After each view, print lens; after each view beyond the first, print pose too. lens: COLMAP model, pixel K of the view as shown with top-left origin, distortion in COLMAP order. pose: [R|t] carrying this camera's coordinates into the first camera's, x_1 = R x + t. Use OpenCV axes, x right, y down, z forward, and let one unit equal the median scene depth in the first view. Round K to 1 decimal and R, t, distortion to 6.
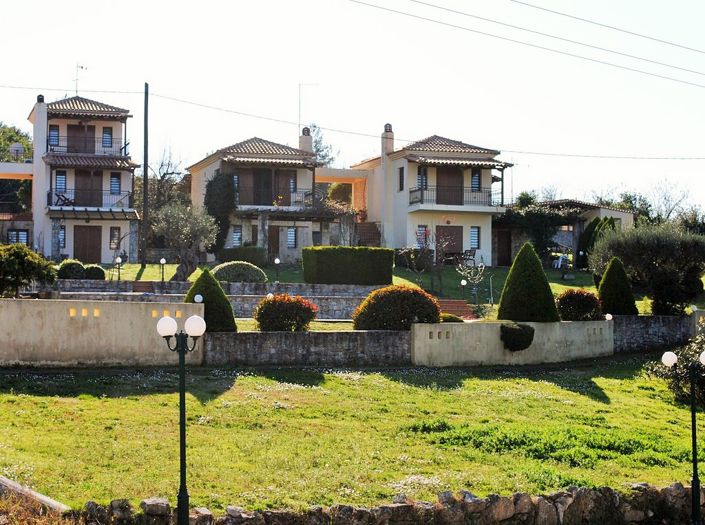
lens RADIAL K [[1236.5, 0, 352.5], [0, 1236.5, 262.5], [0, 0, 1]] dist [0.009351, 0.001754]
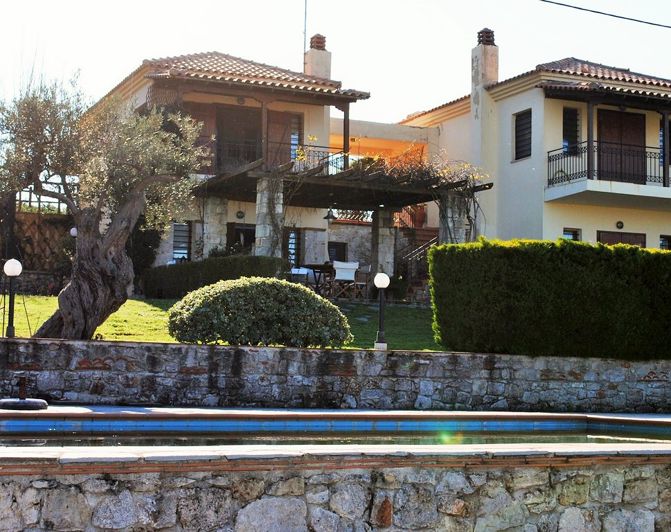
lens RADIAL K [[1250.5, 0, 335.5], [0, 1250.5, 266.0], [0, 0, 1]] dist [-0.032632, 0.079873]
pose [[0.995705, 0.021097, 0.090148, -0.077942], [-0.017134, 0.998862, -0.044510, 0.007444], [-0.090984, 0.042775, 0.994933, 0.523674]]
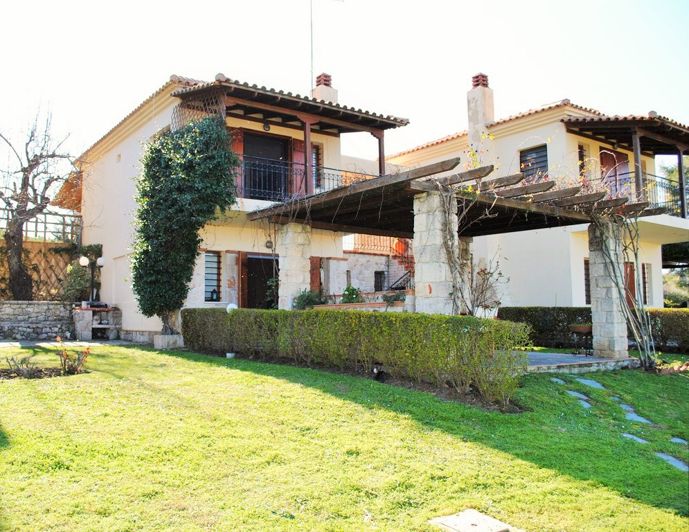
lens RADIAL K [[652.1, 0, 310.0], [0, 652.1, 267.5], [0, 0, 1]] dist [-0.066189, -0.003725]
pose [[0.964698, 0.014364, 0.262968, -0.121236], [-0.002069, 0.998894, -0.046974, -0.013696], [-0.263352, 0.044772, 0.963660, 0.774296]]
